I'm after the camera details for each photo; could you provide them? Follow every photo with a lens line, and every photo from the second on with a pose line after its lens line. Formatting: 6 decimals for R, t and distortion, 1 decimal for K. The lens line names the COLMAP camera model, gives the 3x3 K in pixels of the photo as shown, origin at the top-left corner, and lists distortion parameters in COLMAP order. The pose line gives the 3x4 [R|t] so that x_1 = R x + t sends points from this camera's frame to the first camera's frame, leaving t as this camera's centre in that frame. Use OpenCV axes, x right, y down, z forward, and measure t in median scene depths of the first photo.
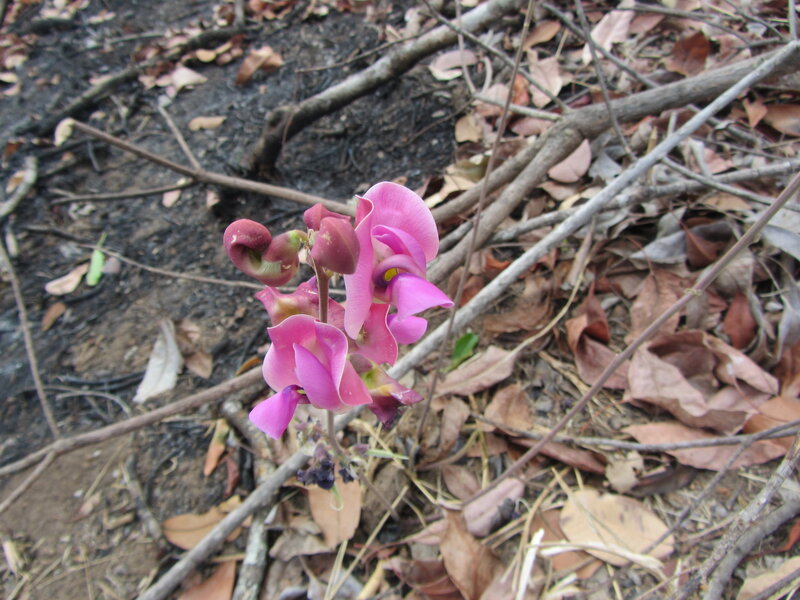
lens RADIAL K [[669.0, 0, 400.0], [0, 669.0, 300.0], [0, 0, 1]] dist [-0.033407, 0.005727]
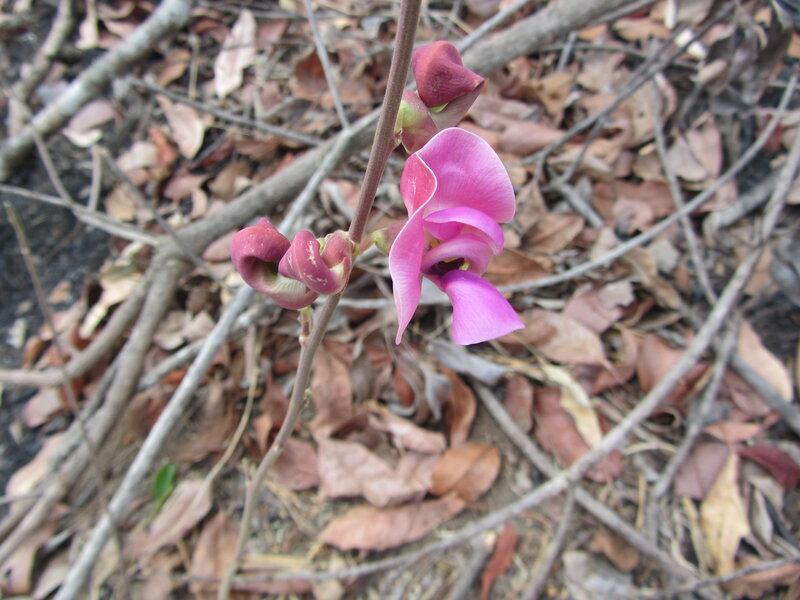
lens RADIAL K [[669.0, 0, 400.0], [0, 669.0, 300.0], [0, 0, 1]] dist [-0.033407, 0.005727]
pose [[0.907225, -0.339905, 0.247805, 0.255918], [0.312003, 0.938866, 0.145550, -0.207448], [-0.282129, -0.054730, 0.957814, 0.010326]]
